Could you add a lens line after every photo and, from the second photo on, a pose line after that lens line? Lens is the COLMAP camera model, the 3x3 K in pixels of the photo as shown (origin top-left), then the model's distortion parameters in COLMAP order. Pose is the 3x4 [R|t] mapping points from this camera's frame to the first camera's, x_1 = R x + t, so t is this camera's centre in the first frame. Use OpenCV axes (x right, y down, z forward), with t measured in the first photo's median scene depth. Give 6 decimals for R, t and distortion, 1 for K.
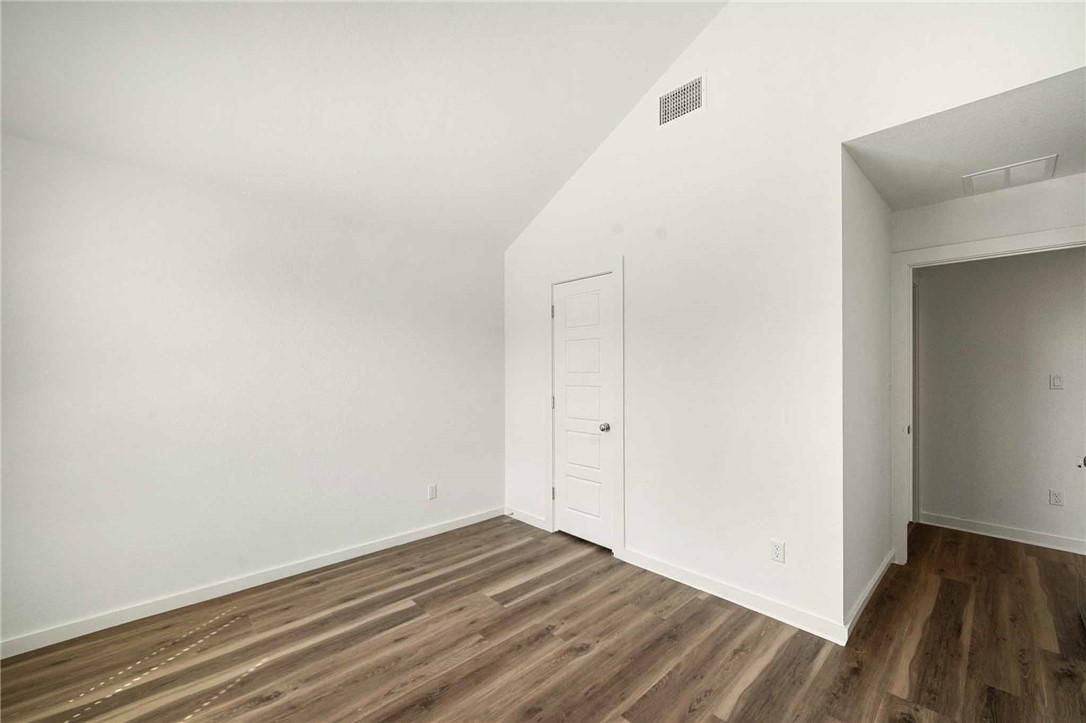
lens RADIAL K [[429.5, 0, 540.5], [0, 429.5, 382.5], [0, 0, 1]] dist [0.001102, 0.000150]
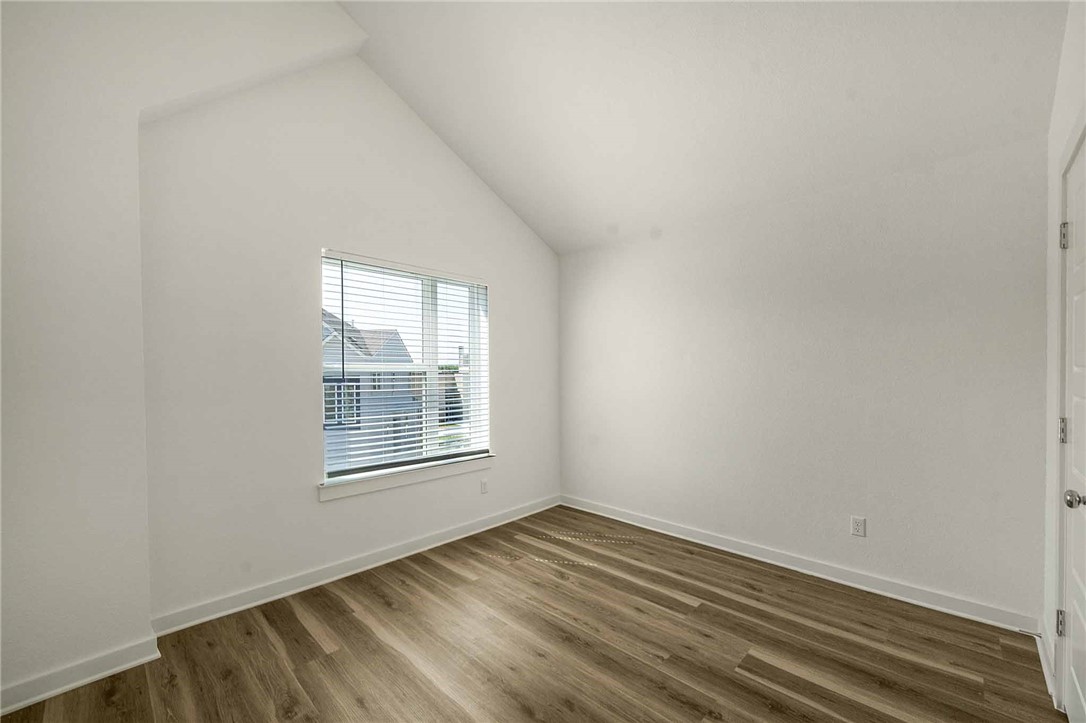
lens RADIAL K [[436.5, 0, 543.8], [0, 436.5, 383.1], [0, 0, 1]] dist [0.000209, 0.000026]
pose [[0.039800, 0.022790, -0.998948, 0.670782], [-0.015611, 0.999632, 0.022183, -0.007763], [0.999086, 0.014712, 0.040141, 0.604332]]
